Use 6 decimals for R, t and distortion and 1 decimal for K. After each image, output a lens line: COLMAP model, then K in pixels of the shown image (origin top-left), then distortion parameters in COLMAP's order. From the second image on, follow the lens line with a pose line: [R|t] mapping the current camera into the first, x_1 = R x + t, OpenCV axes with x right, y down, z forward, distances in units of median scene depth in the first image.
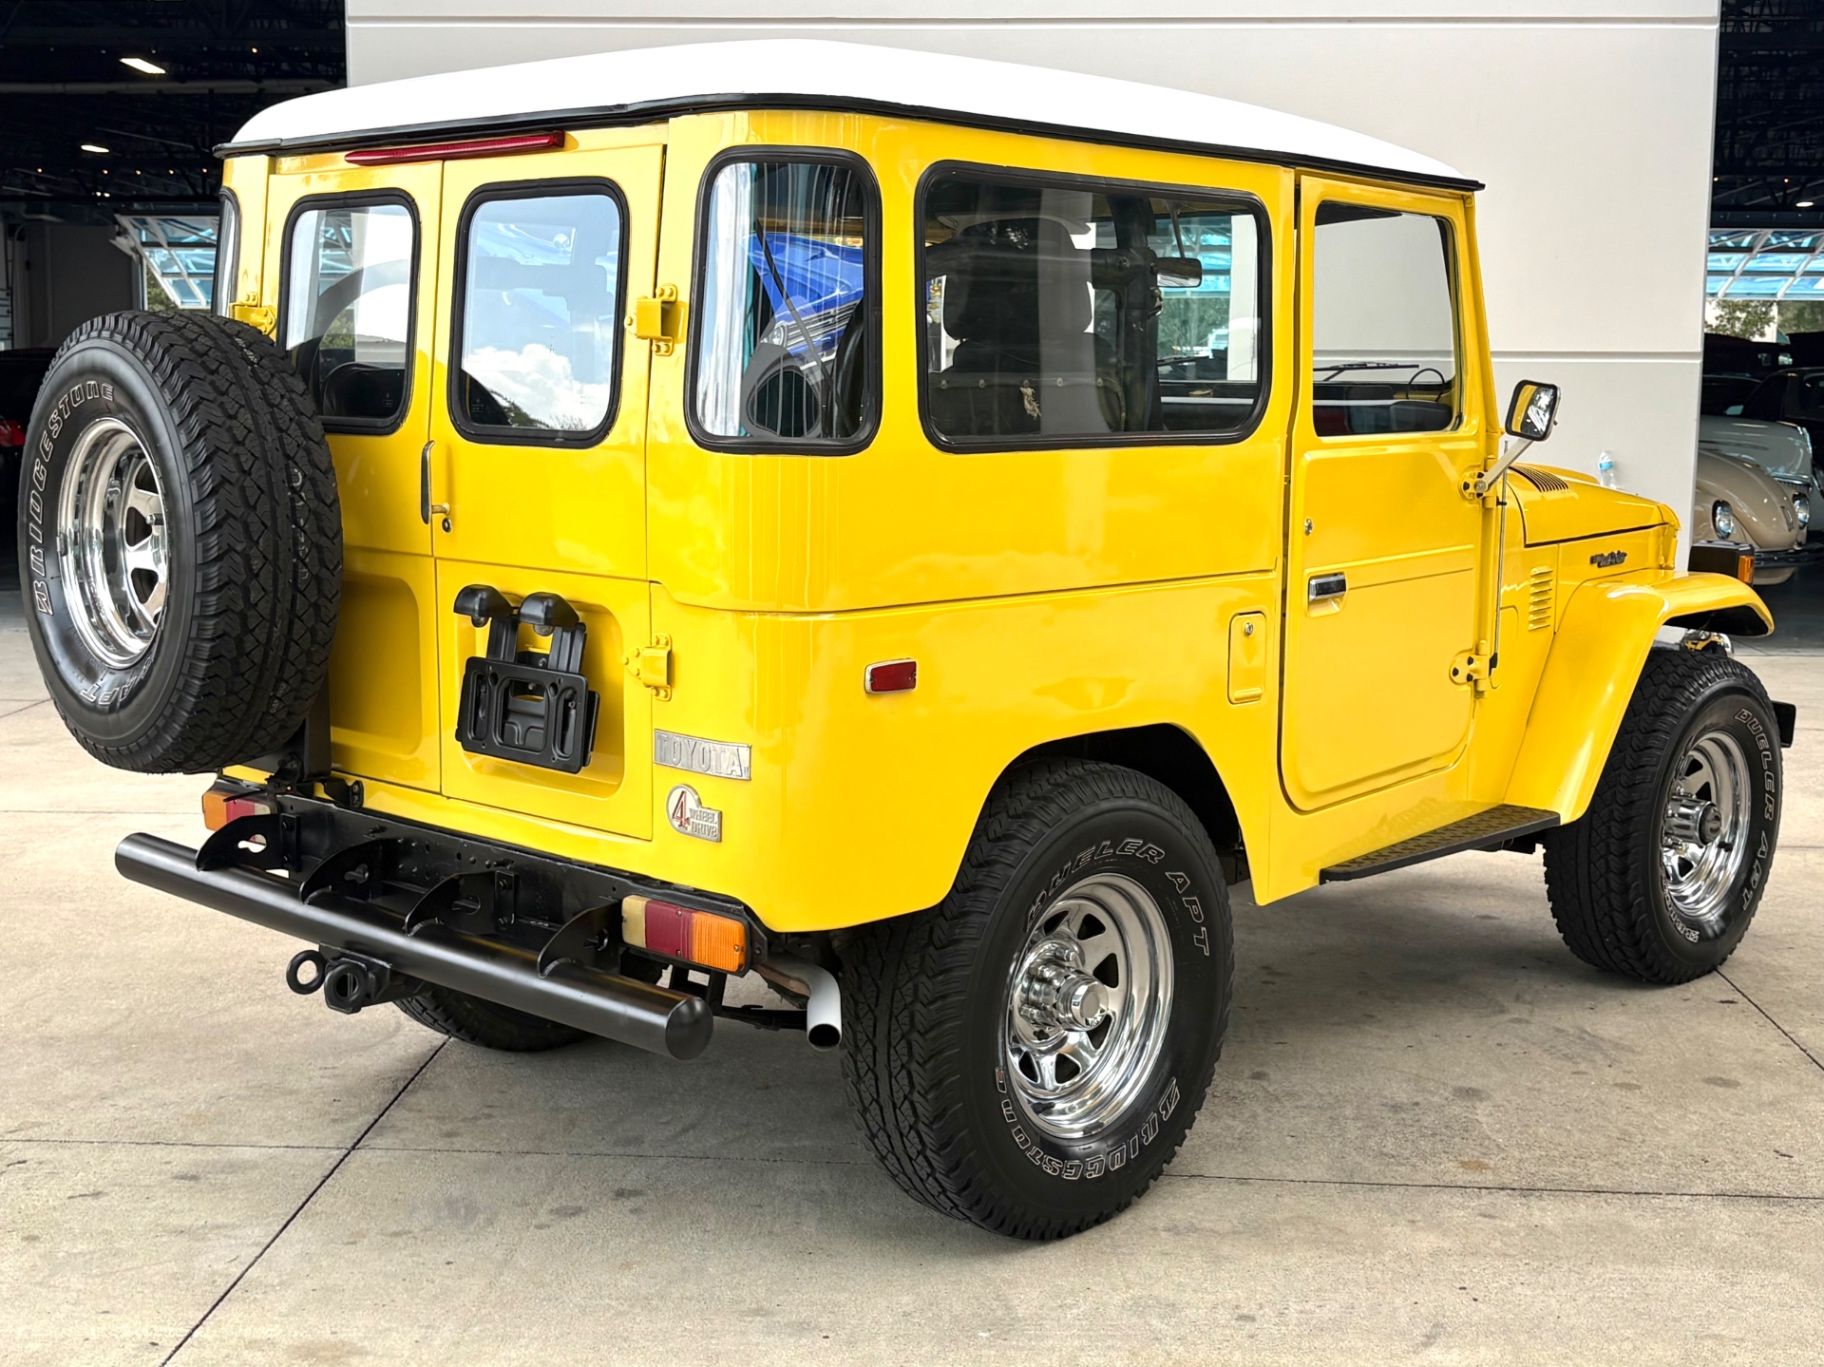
lens RADIAL K [[2272.6, 0, 929.2], [0, 2272.6, 645.3], [0, 0, 1]] dist [0.140050, -0.488634]
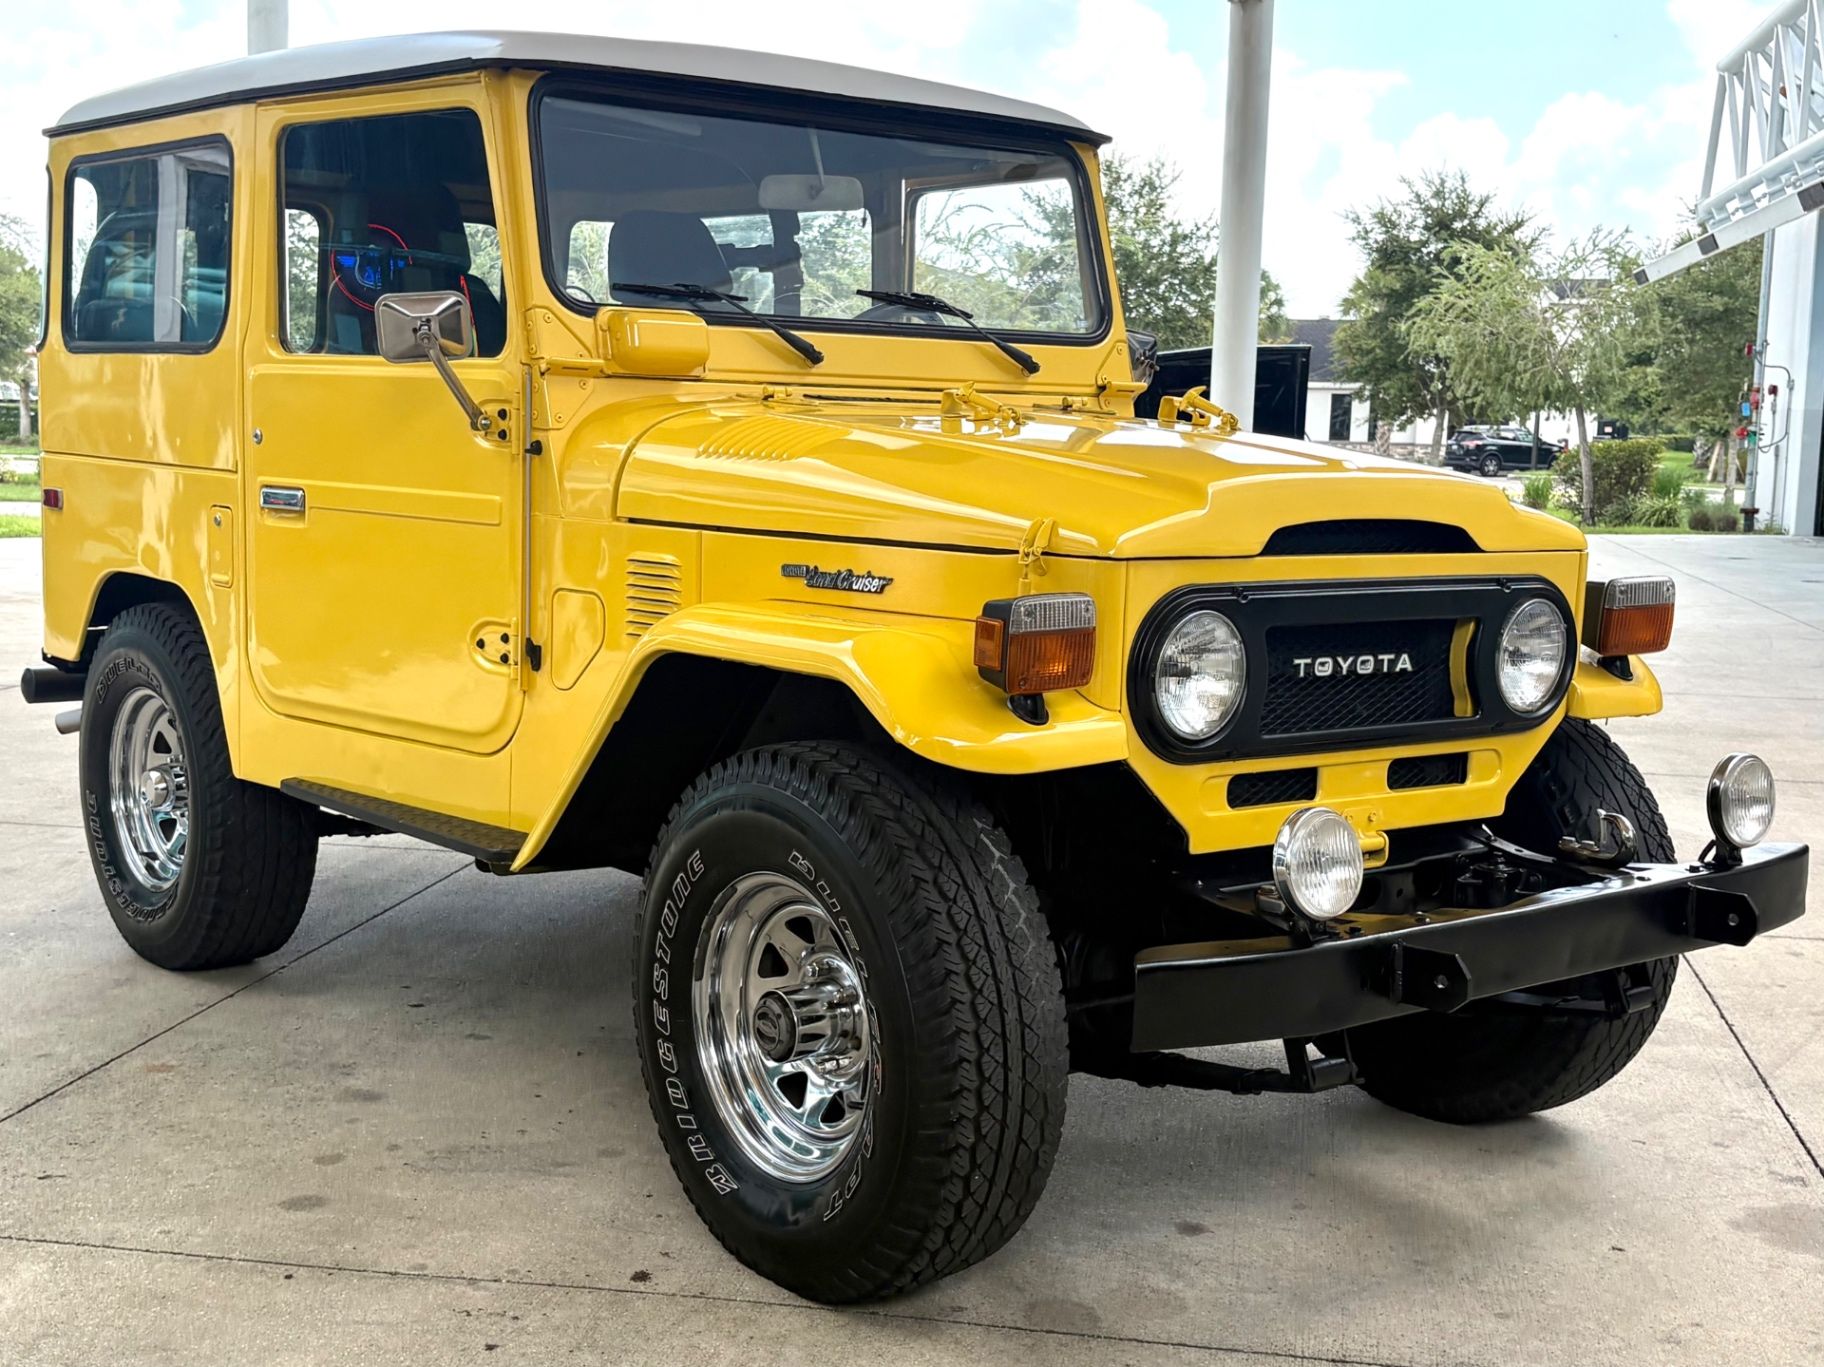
lens RADIAL K [[2343.8, 0, 910.4], [0, 2343.8, 726.4], [0, 0, 1]] dist [0.251826, -0.971156]
pose [[-0.124660, 0.121950, -0.984677, 1.281639], [-0.151124, 0.978505, 0.140318, -0.125545], [0.980623, 0.166300, -0.103551, 1.487128]]
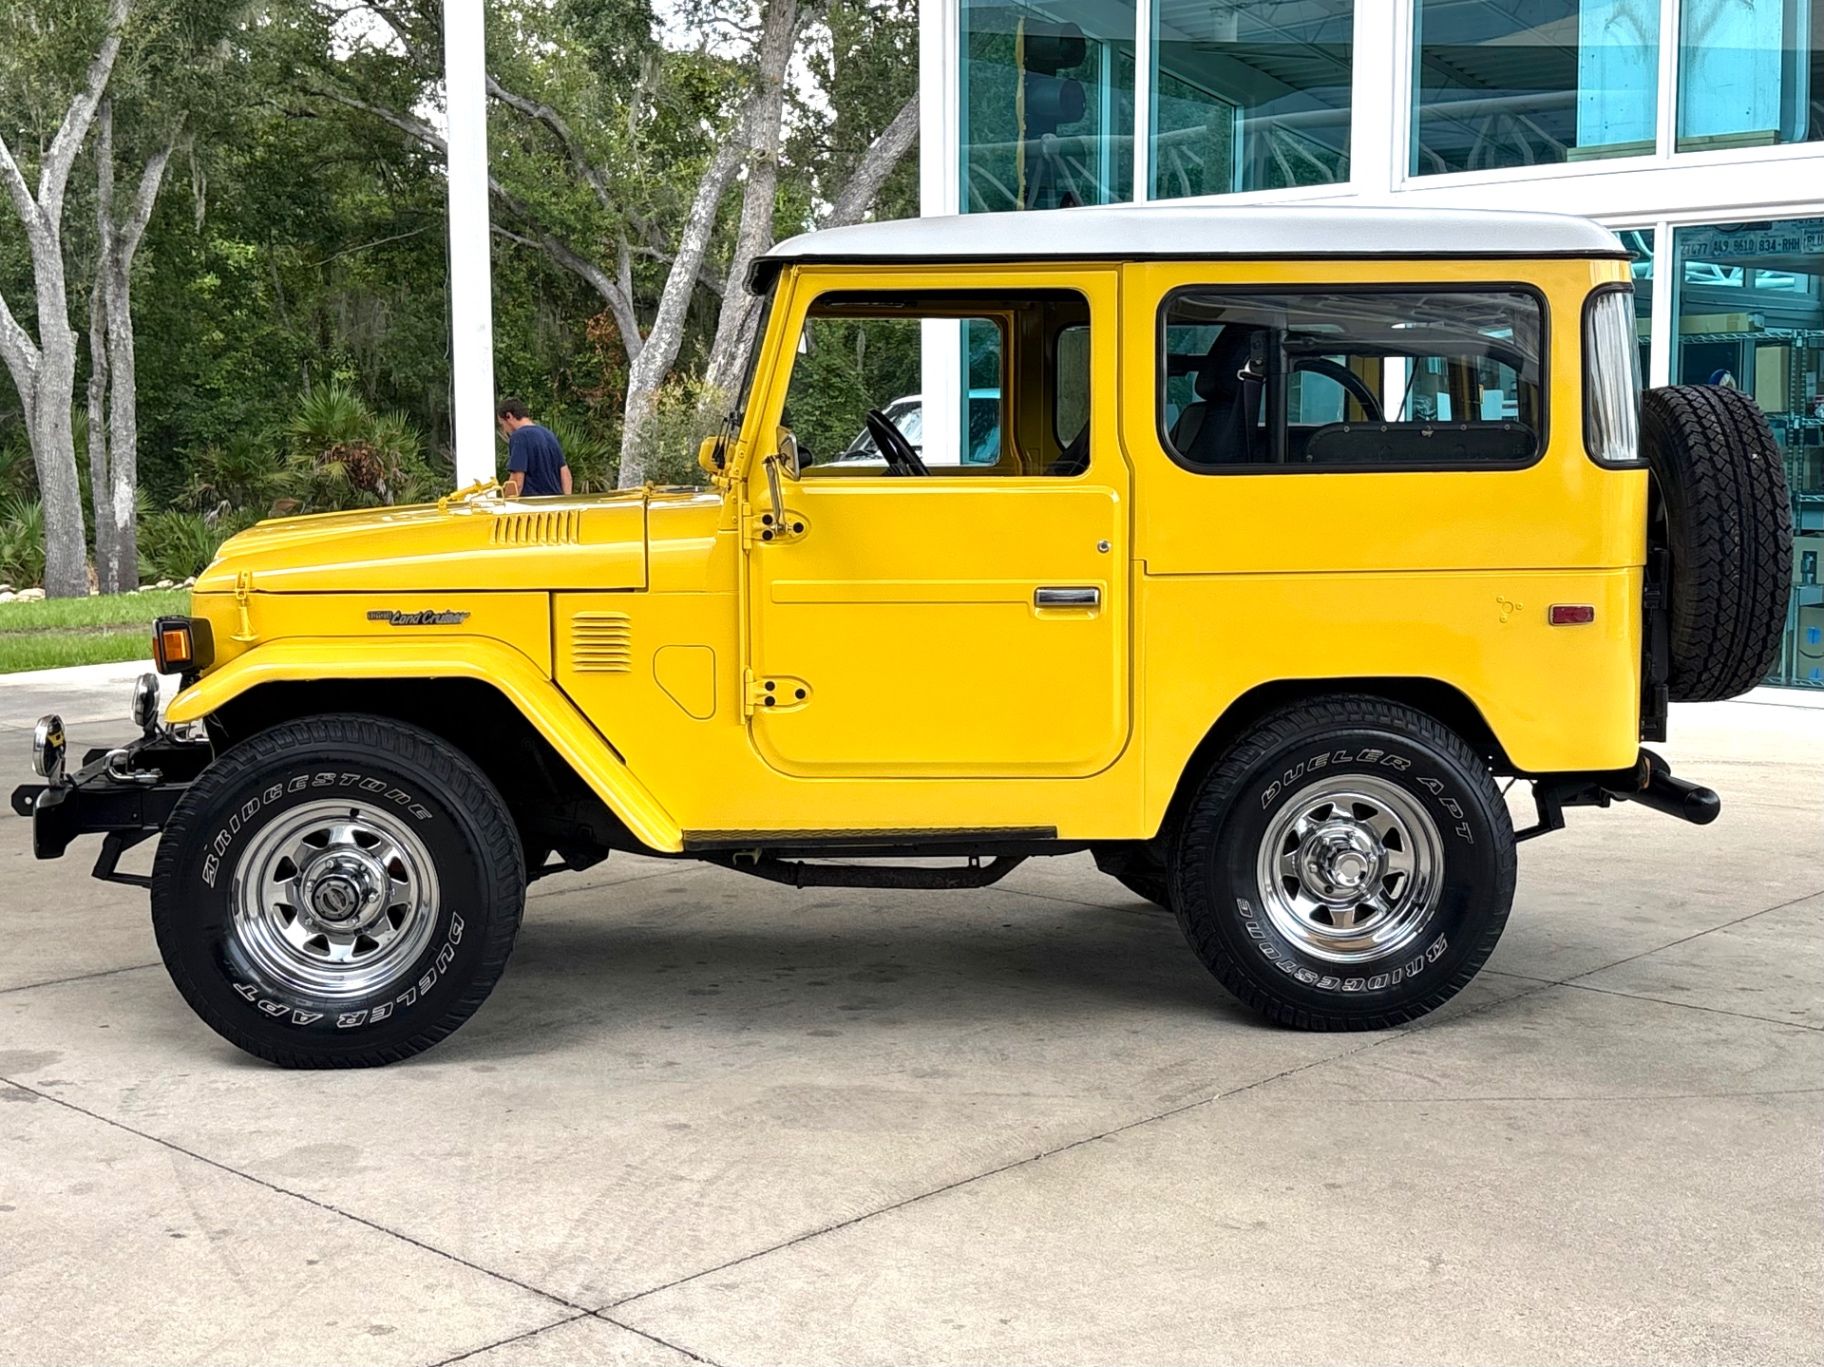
lens RADIAL K [[2384.6, 0, 922.5], [0, 2384.6, 633.4], [0, 0, 1]] dist [0.218112, -0.818908]
pose [[-0.752052, -0.064561, 0.655934, -0.952683], [0.077581, 0.979602, 0.185368, -0.303580], [-0.654522, 0.190294, -0.731703, 2.393813]]
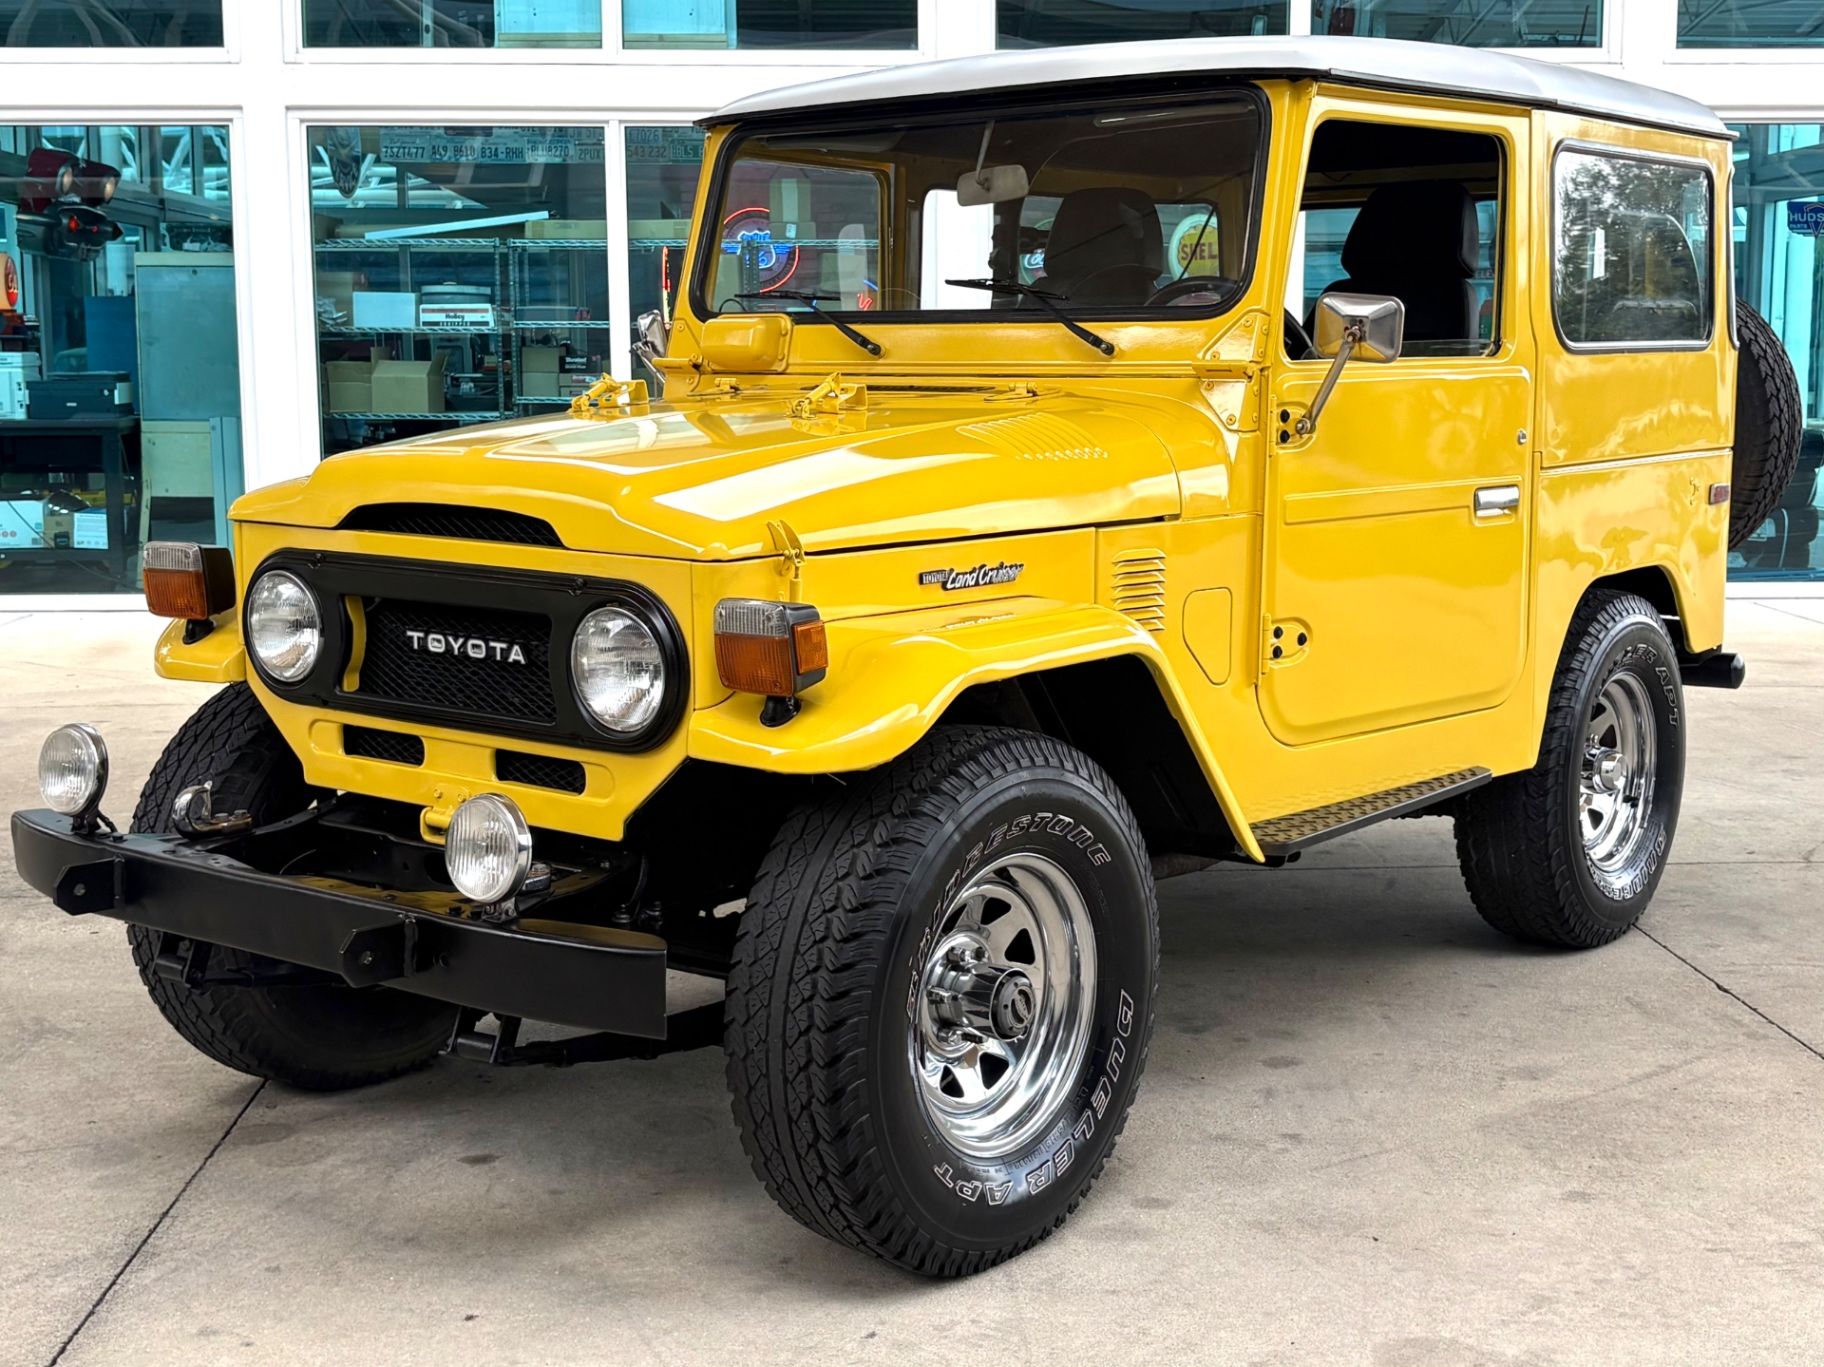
lens RADIAL K [[2356.4, 0, 873.6], [0, 2356.4, 660.9], [0, 0, 1]] dist [0.211339, -0.791967]
pose [[-0.997099, 0.005337, -0.075927, 0.282046], [-0.014160, 0.967116, 0.253939, -0.279236], [0.074786, 0.254278, -0.964235, 2.459791]]
